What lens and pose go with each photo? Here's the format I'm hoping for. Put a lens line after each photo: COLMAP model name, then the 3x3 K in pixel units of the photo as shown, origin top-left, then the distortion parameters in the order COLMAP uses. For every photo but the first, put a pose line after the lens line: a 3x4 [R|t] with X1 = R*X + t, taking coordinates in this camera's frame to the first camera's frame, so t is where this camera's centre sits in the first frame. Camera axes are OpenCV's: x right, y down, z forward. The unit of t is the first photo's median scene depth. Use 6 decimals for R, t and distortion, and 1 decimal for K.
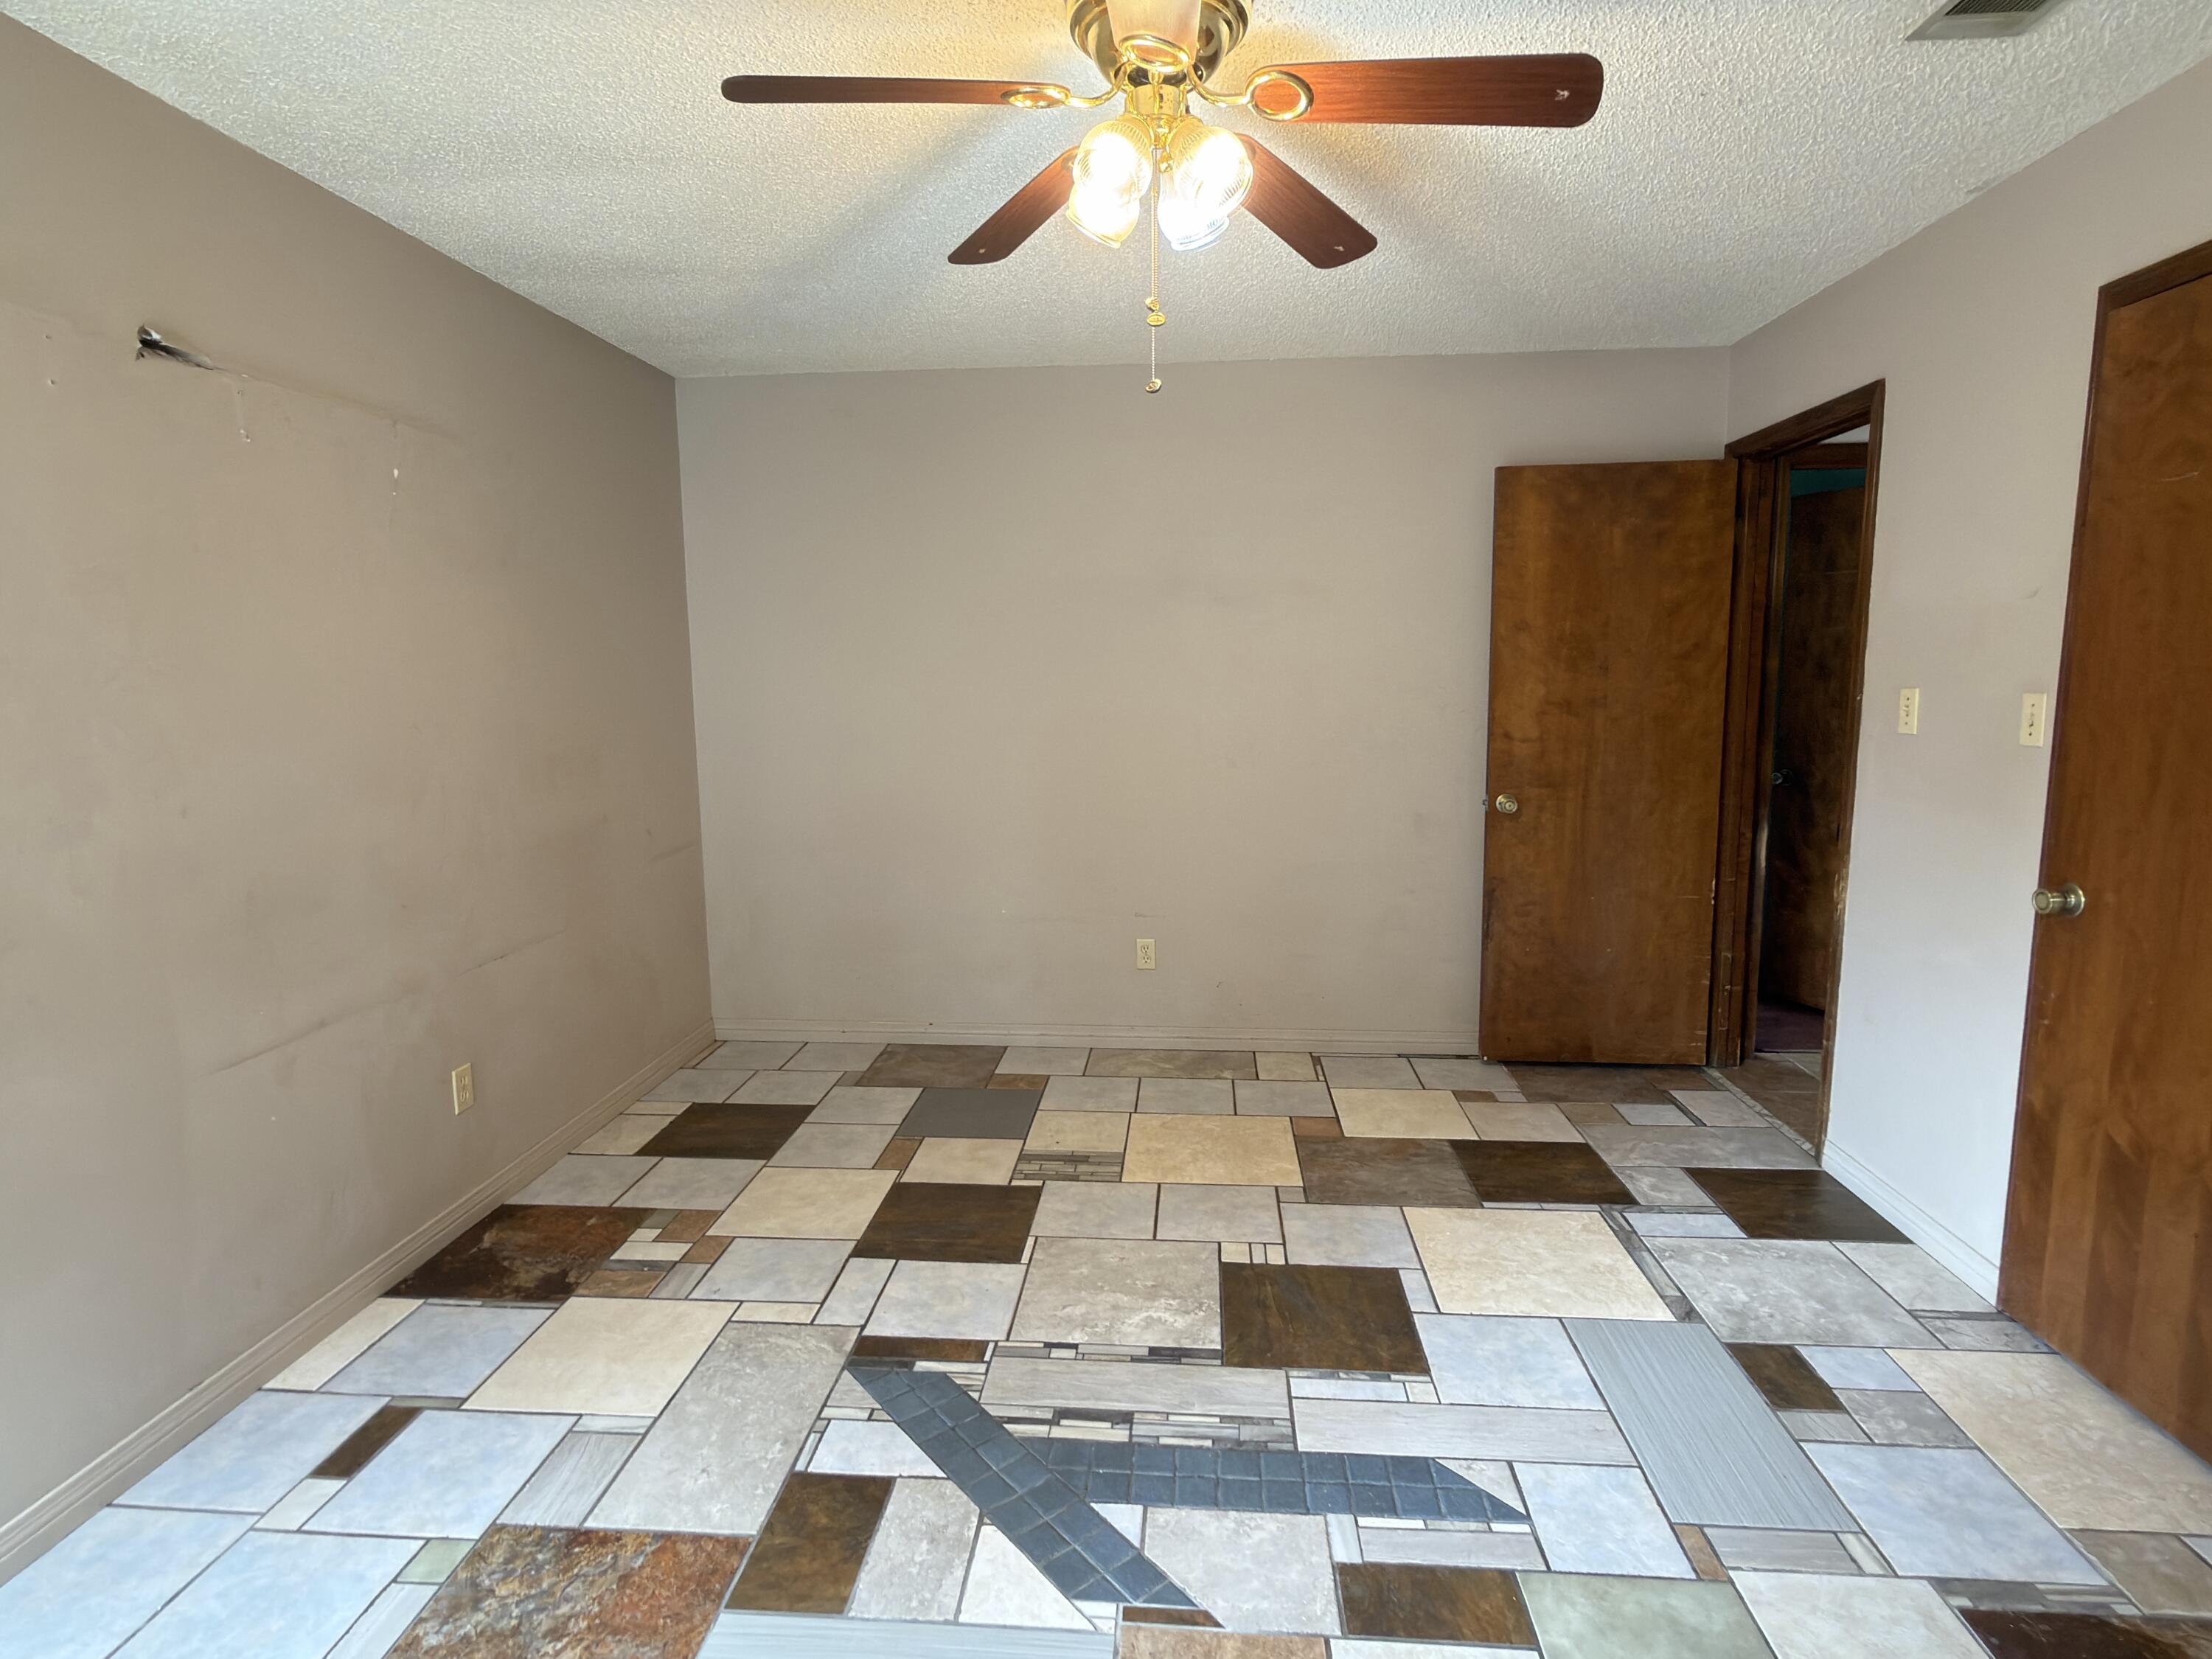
lens RADIAL K [[1150.0, 0, 1112.2], [0, 1150.0, 825.8], [0, 0, 1]] dist [0.000077, 0.000816]
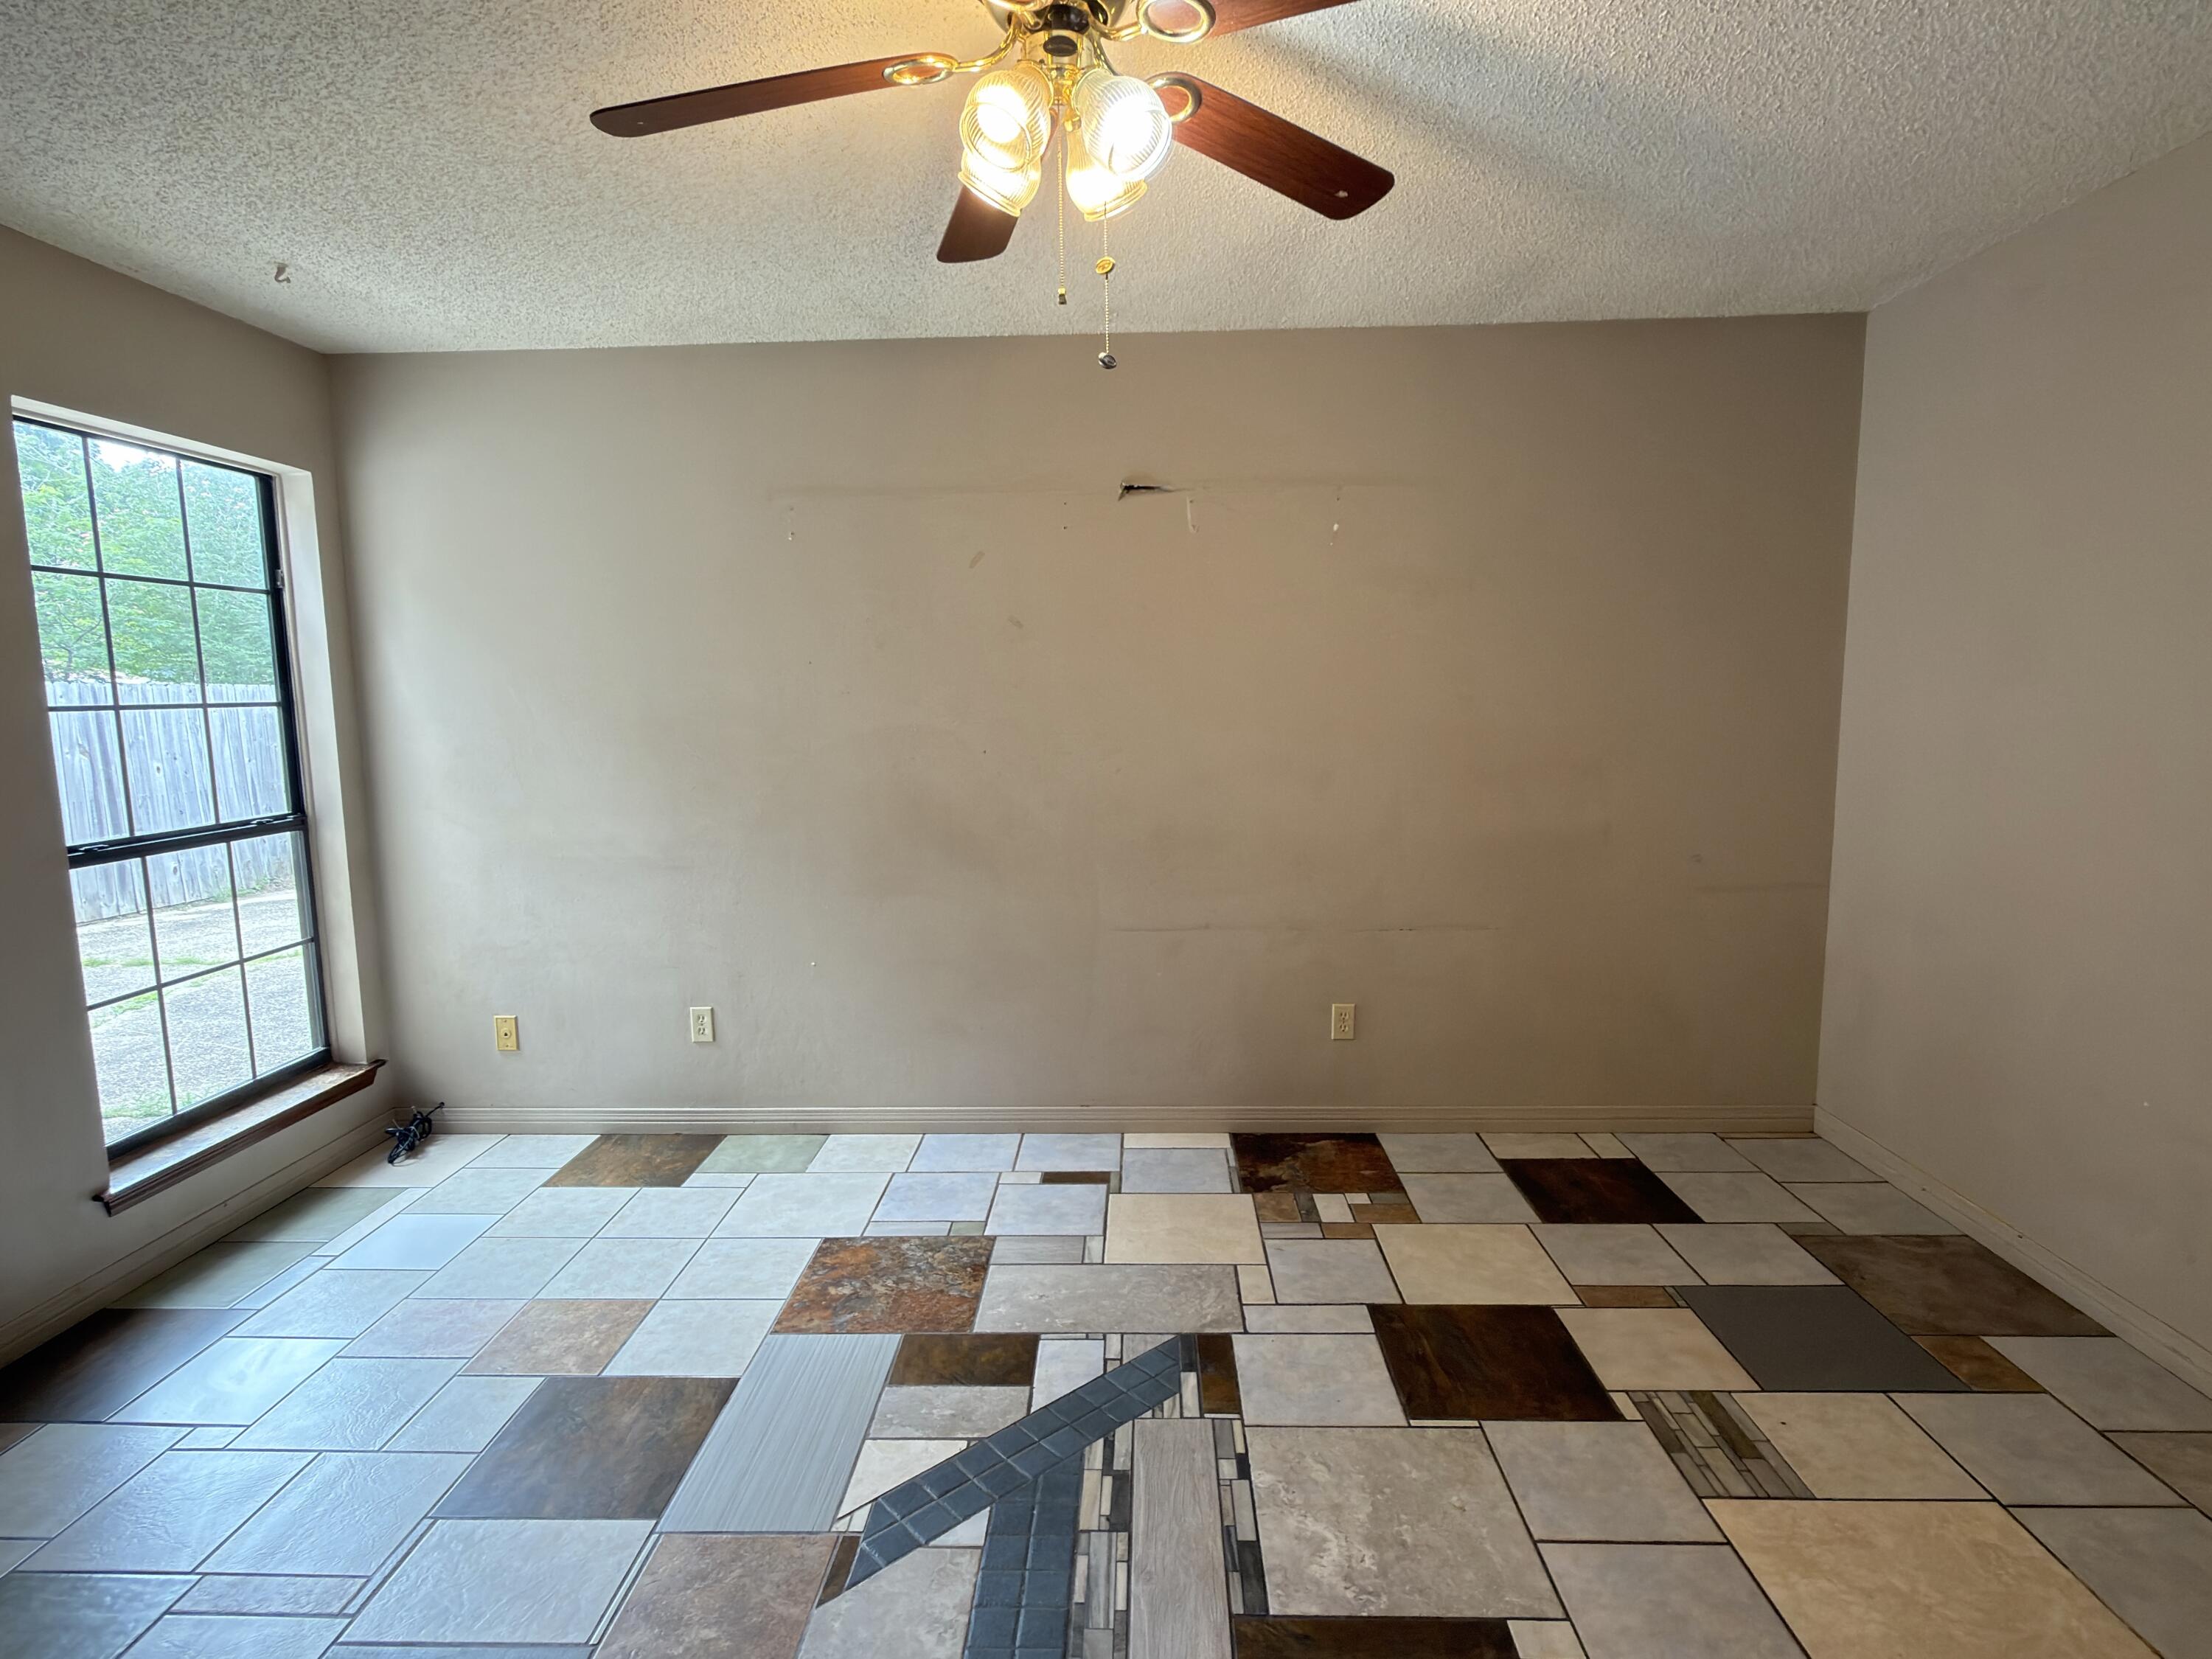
lens RADIAL K [[1150.0, 0, 1107.4], [0, 1150.0, 833.4], [0, 0, 1]] dist [0.000077, 0.000816]
pose [[0.042890, 0.131827, -0.990344, 0.672608], [-0.121327, 0.984608, 0.125809, -0.102888], [0.991686, 0.114759, 0.058224, 0.715475]]
